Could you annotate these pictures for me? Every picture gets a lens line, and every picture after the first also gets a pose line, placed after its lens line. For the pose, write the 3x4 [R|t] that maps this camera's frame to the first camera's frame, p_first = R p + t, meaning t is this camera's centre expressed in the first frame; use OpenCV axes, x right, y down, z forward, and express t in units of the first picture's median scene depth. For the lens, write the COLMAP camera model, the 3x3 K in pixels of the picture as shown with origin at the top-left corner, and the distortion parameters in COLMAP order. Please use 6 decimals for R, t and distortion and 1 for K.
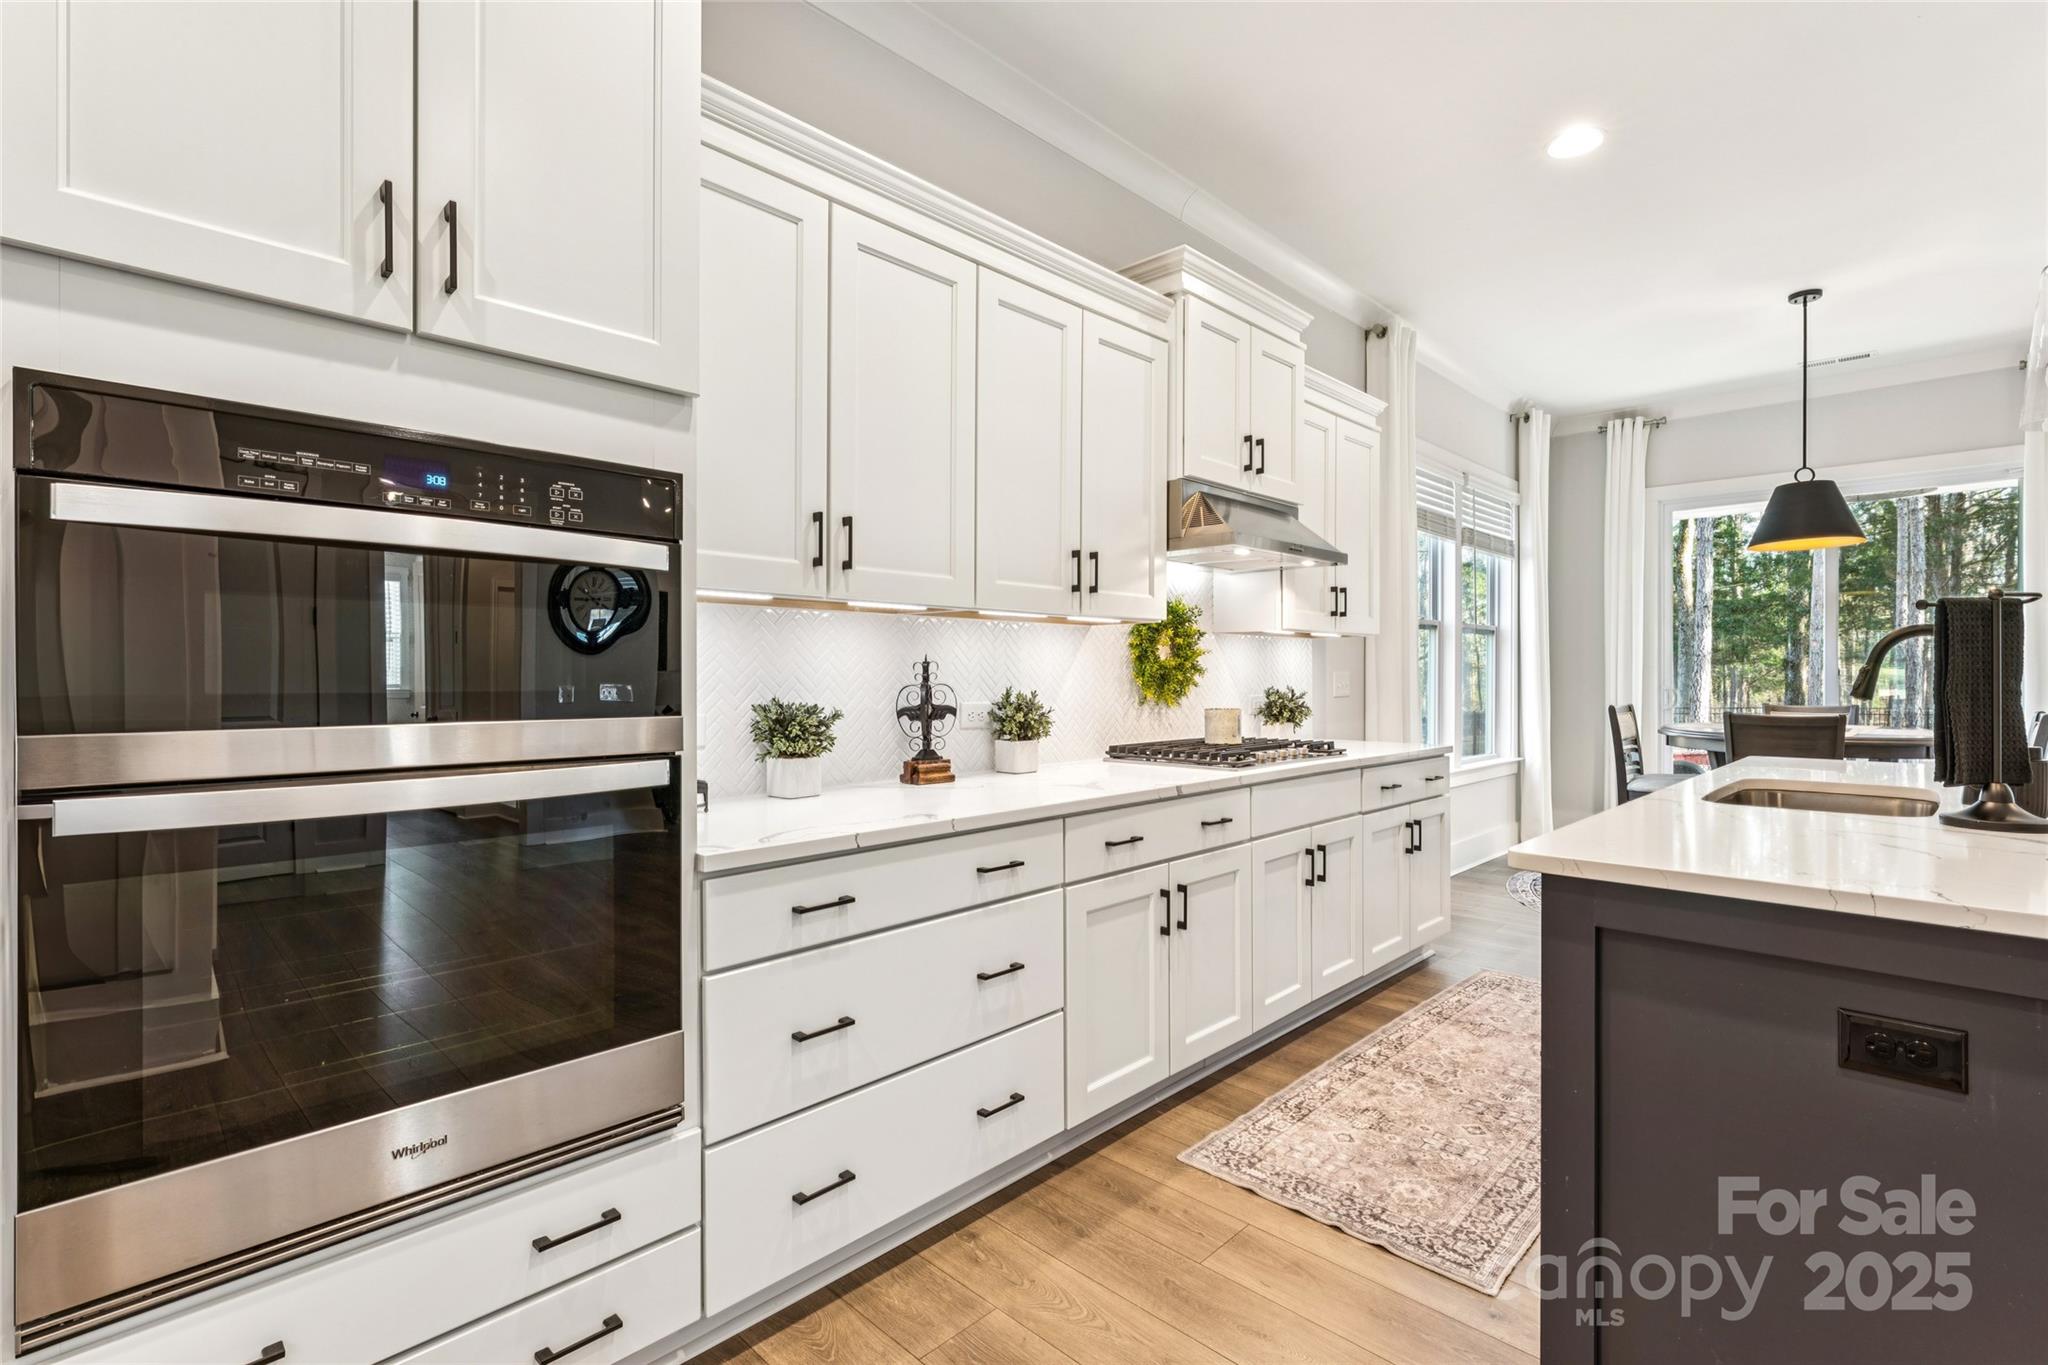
lens RADIAL K [[934.3, 0, 1039.2], [0, 934.3, 678.8], [0, 0, 1]] dist [0.004570, -0.000237]
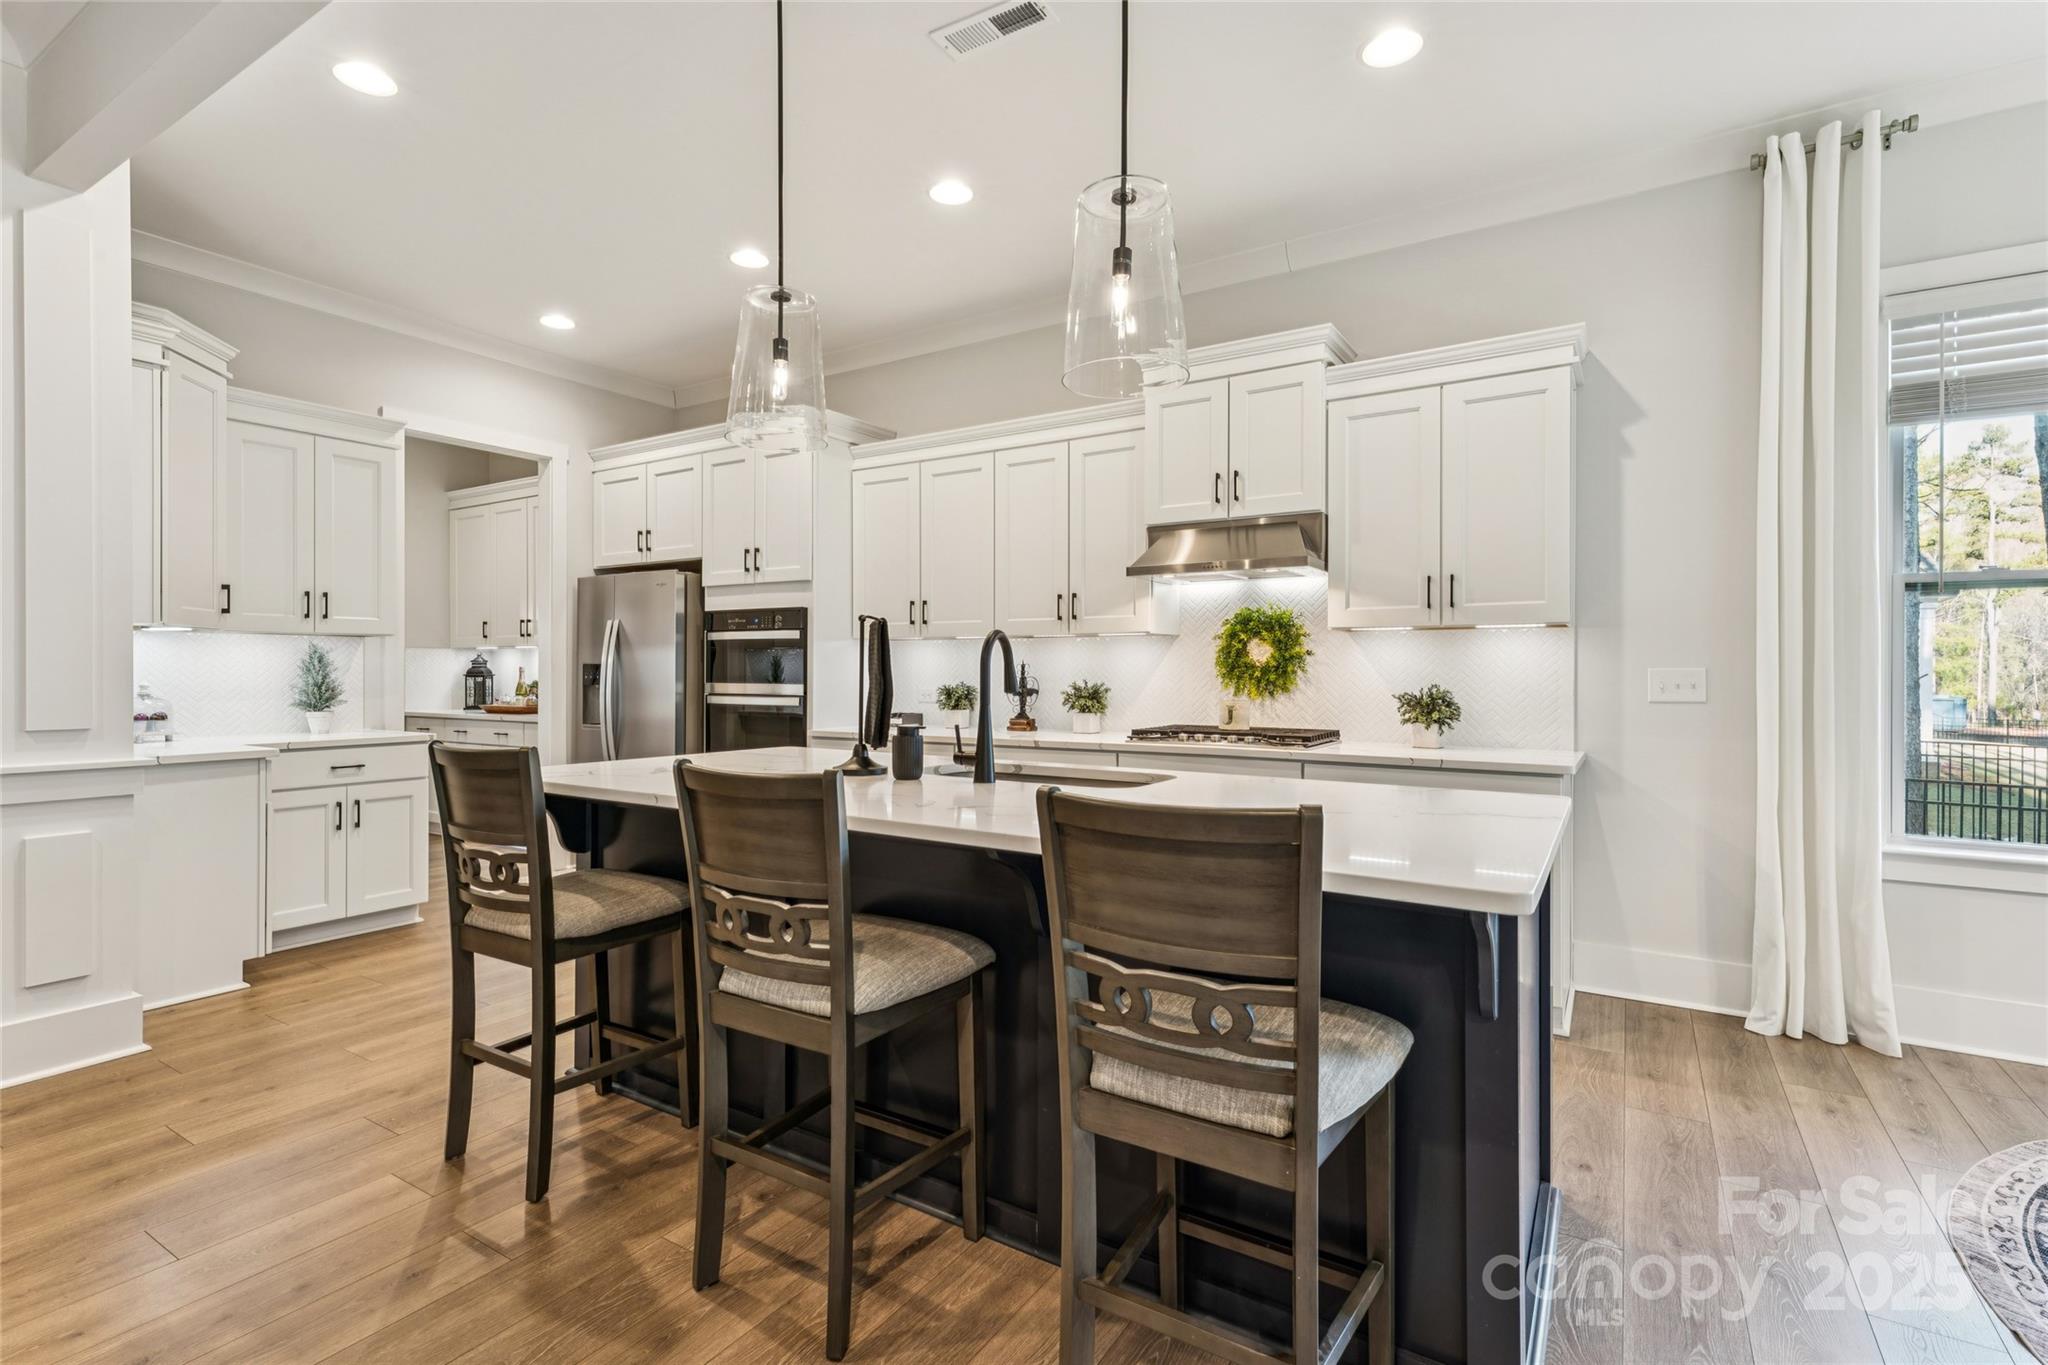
lens RADIAL K [[934.3, 0, 989.8], [0, 934.3, 676.3], [0, 0, 1]] dist [0.004570, -0.000237]
pose [[0.181987, 0.006566, -0.983279, 1.337229], [-0.007413, 0.999958, 0.005306, -0.002940], [0.983273, 0.006323, 0.182028, 0.489924]]
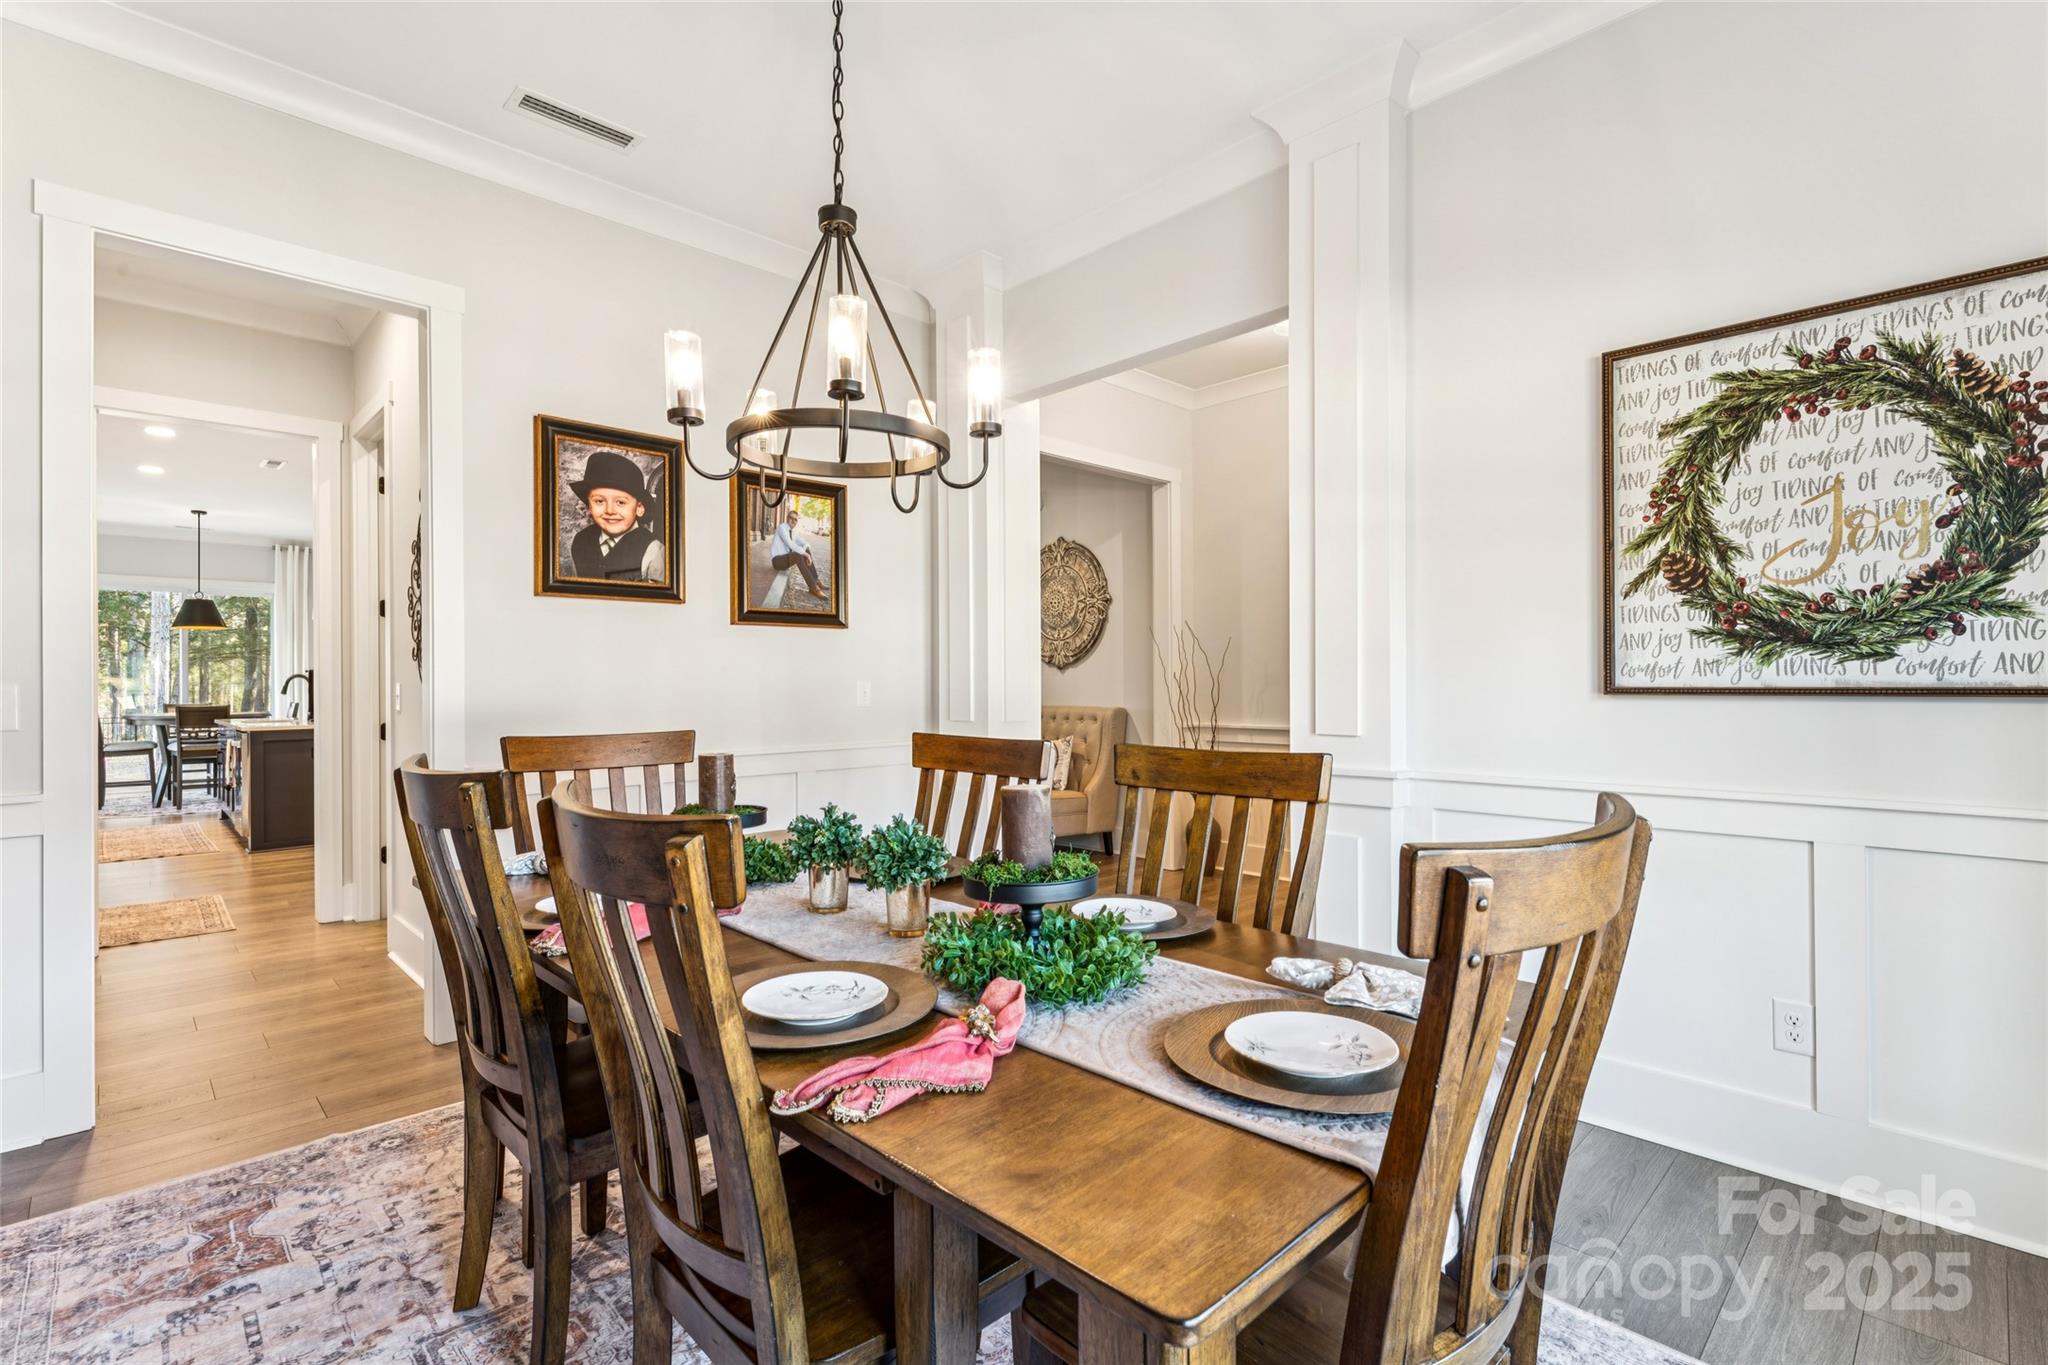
lens RADIAL K [[934.3, 0, 1010.3], [0, 934.3, 680.2], [0, 0, 1]] dist [0.004570, -0.000237]
pose [[0.039638, 0.000910, 0.999214, -1.809007], [0.011815, 0.999929, -0.001379, 0.004782], [-0.999144, 0.011860, 0.039625, -1.356064]]
